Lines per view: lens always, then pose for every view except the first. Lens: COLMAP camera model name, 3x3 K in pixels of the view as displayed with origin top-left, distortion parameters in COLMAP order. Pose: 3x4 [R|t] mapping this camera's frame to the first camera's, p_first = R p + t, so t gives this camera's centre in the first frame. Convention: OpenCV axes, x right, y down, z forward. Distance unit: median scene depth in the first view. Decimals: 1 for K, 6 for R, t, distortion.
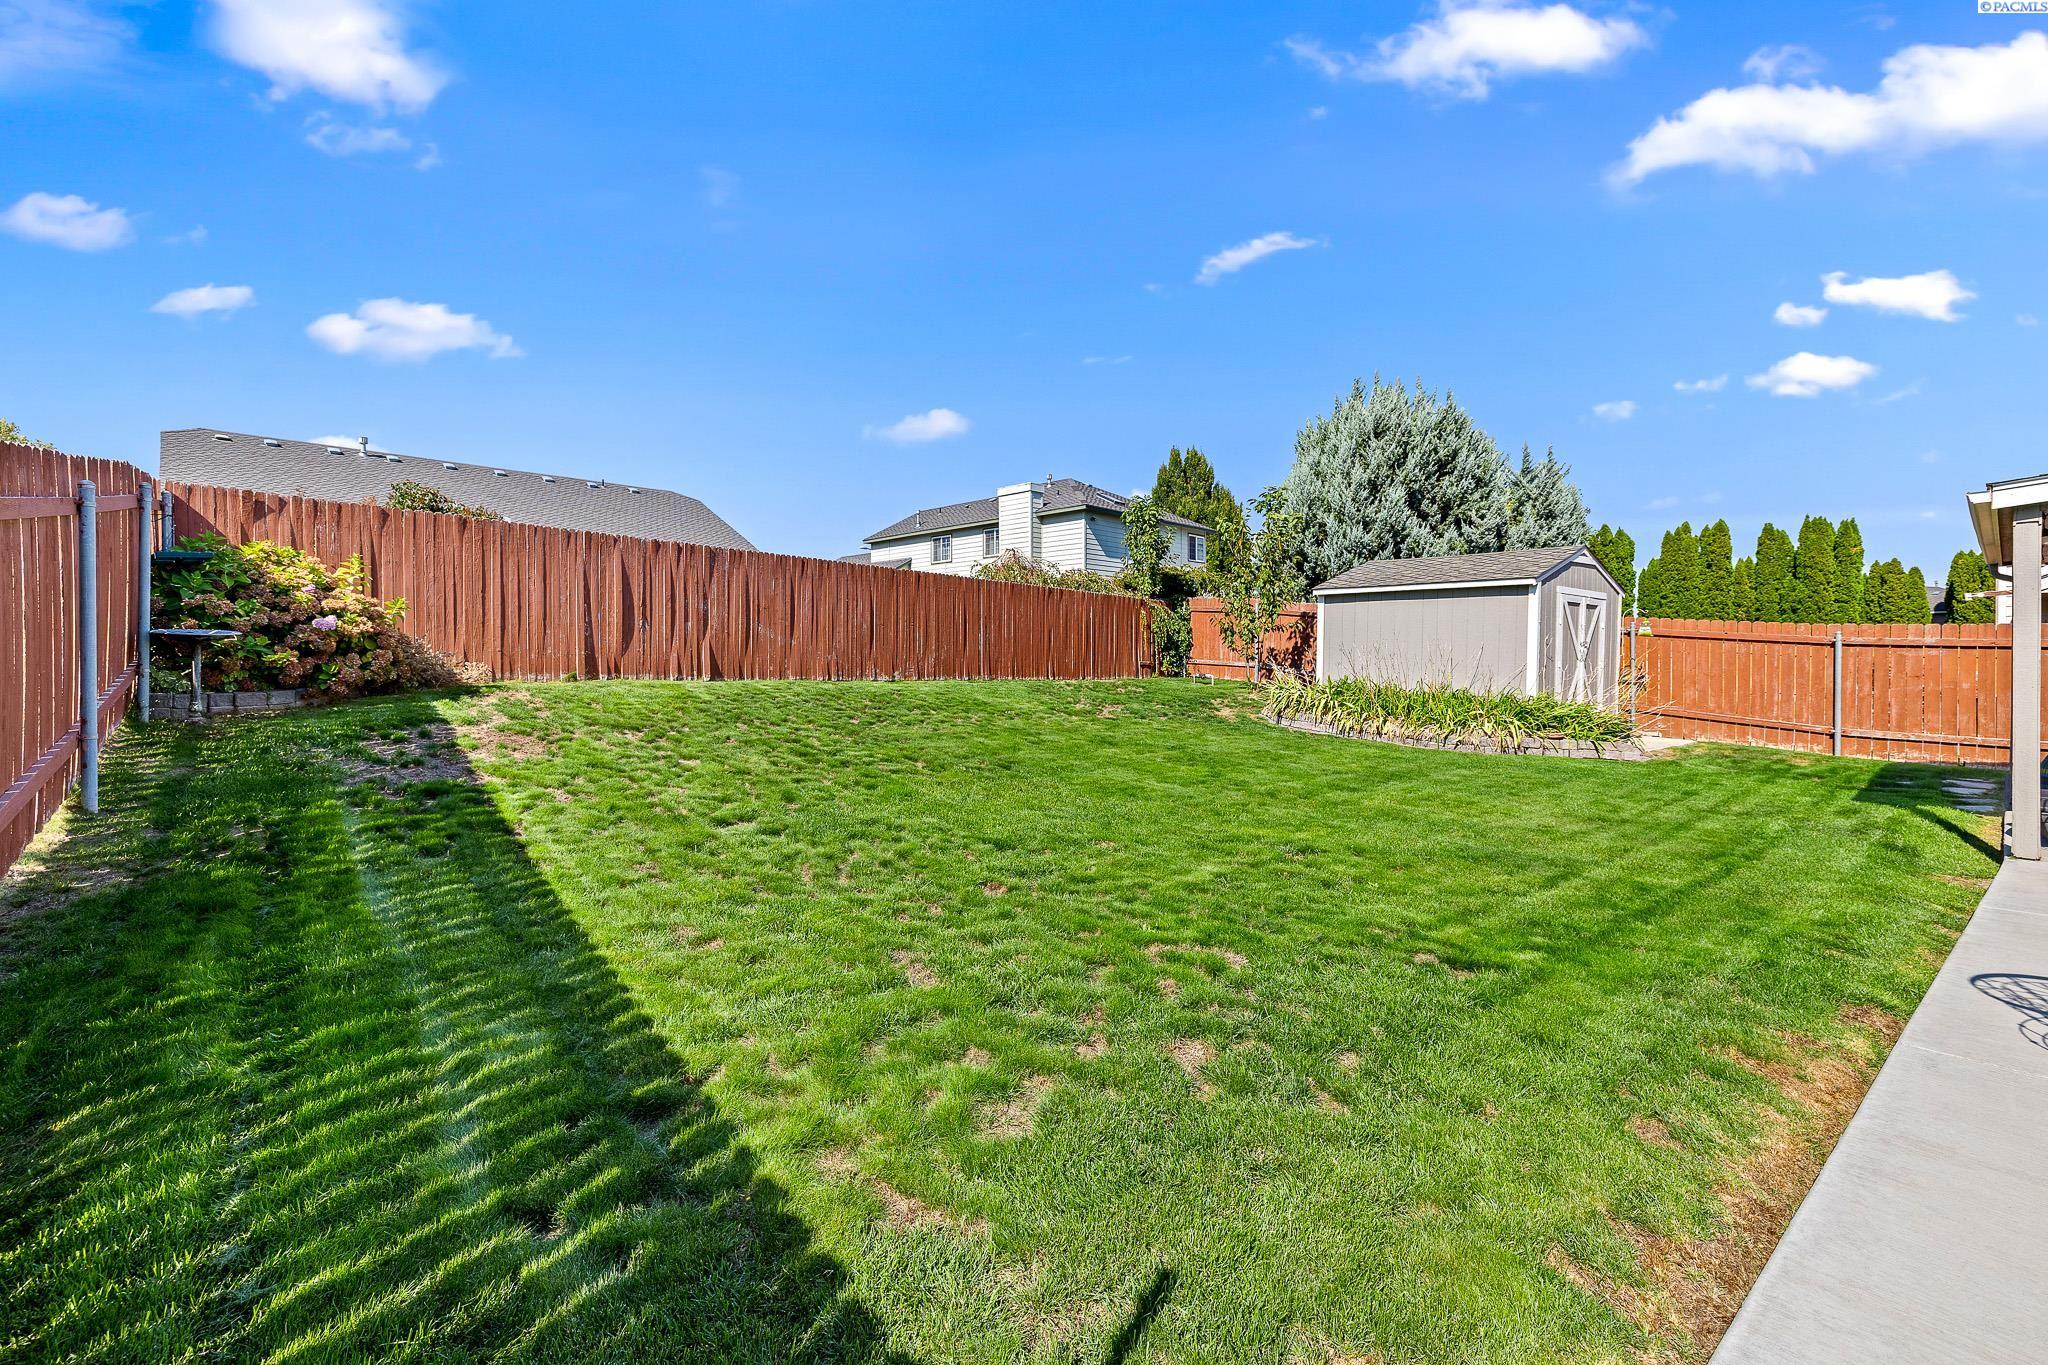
lens RADIAL K [[856.5, 0, 1023.4], [0, 856.5, 663.5], [0, 0, 1]] dist [-0.000539, 0.000517]
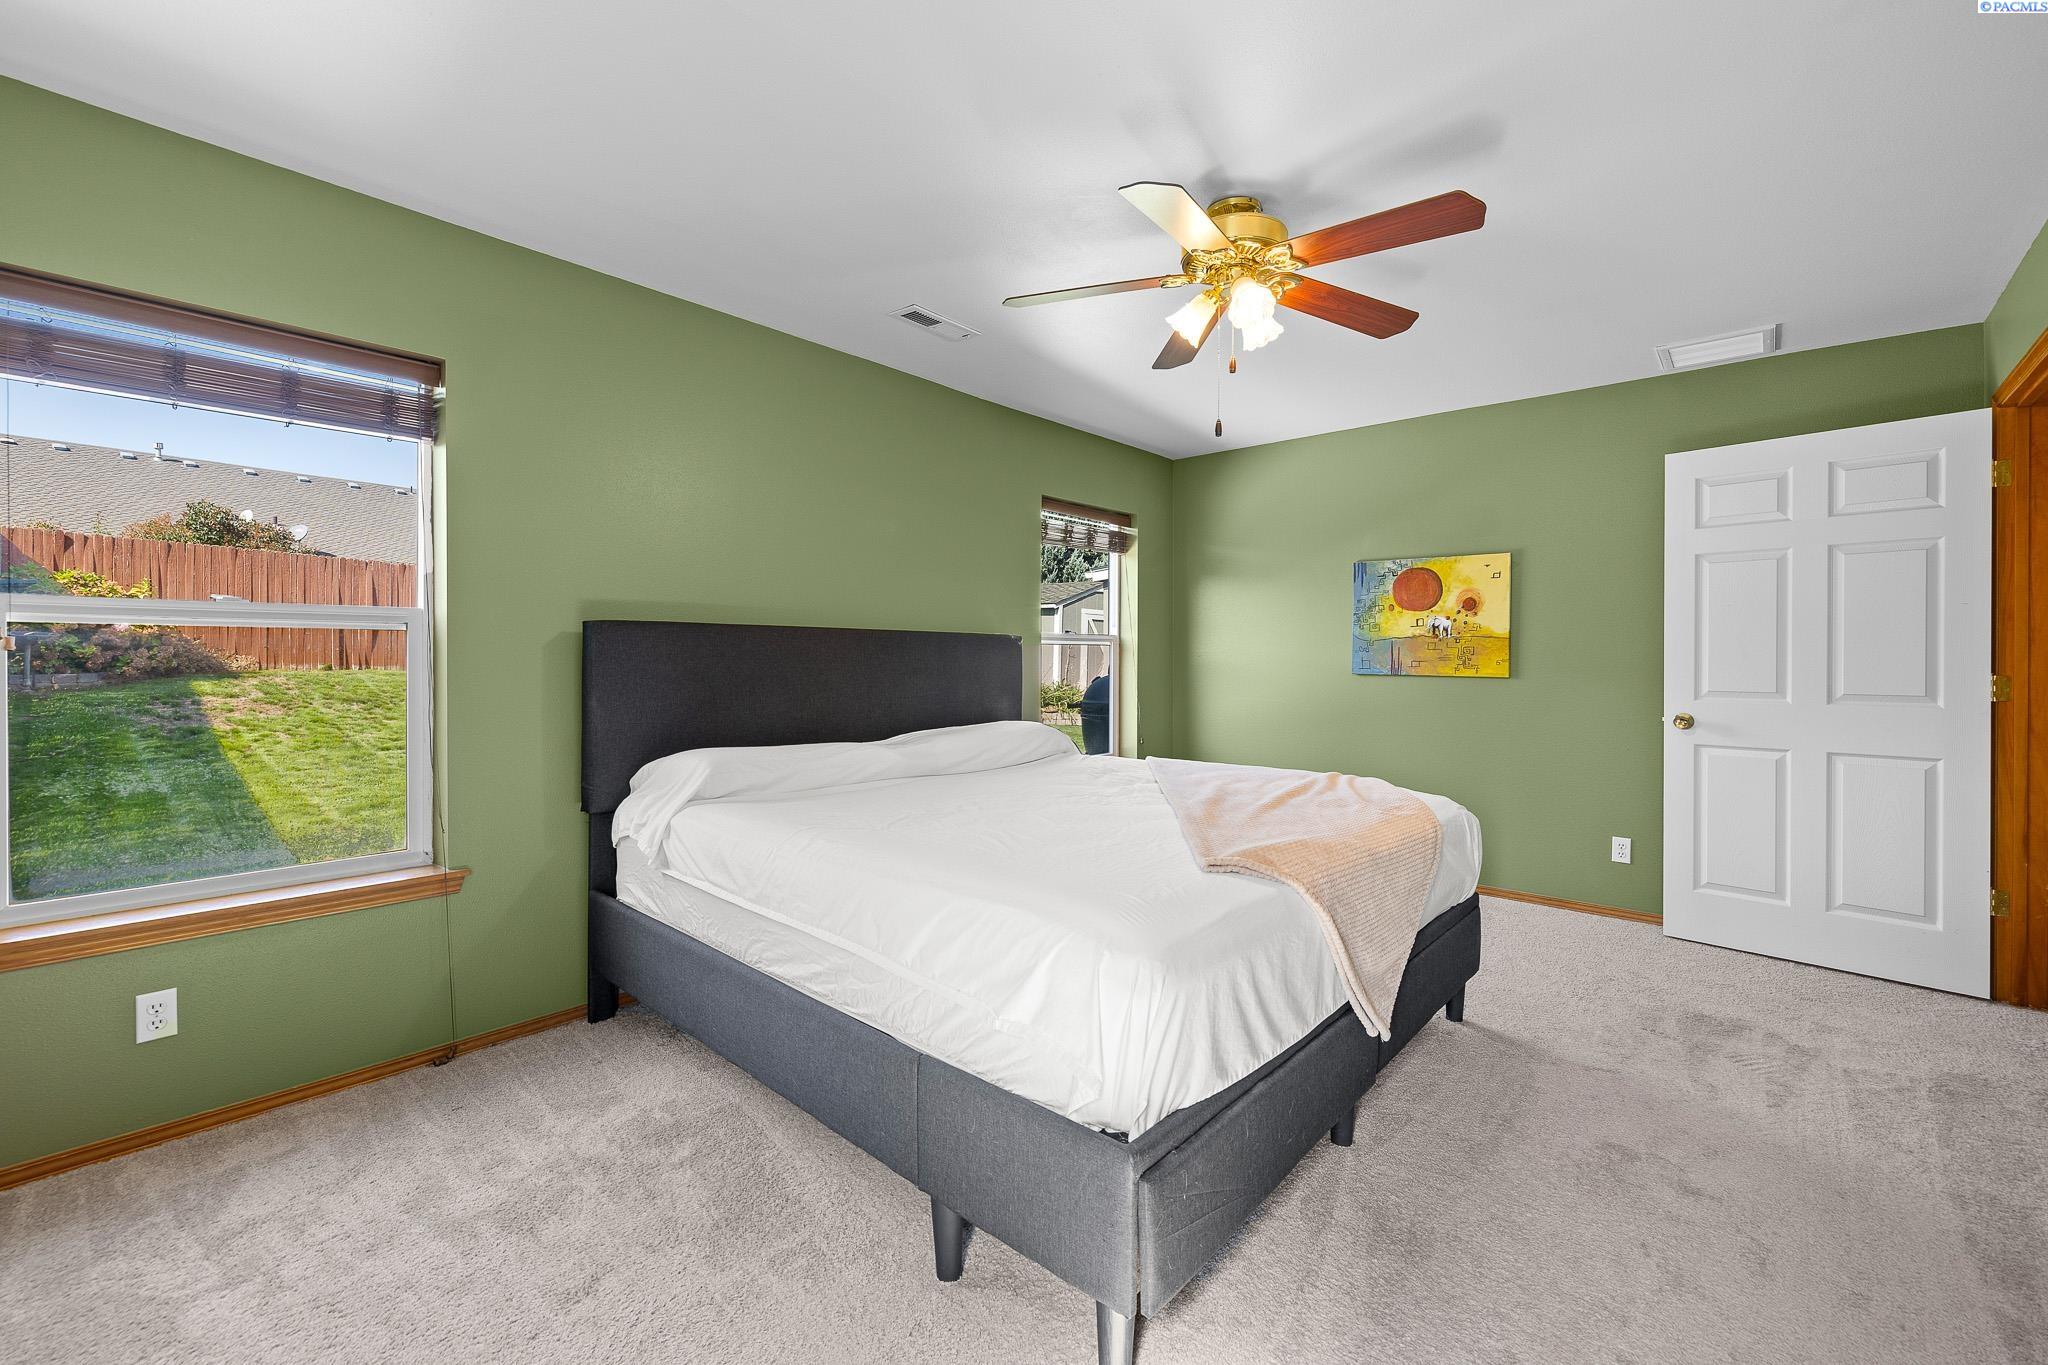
lens RADIAL K [[856.5, 0, 1023.4], [0, 856.5, 663.5], [0, 0, 1]] dist [-0.000539, 0.000517]
pose [[0.991271, 0.006363, 0.131683, 0.431503], [-0.006400, 0.999980, -0.000135, 0.003907], [-0.131681, -0.000709, 0.991292, -0.542516]]
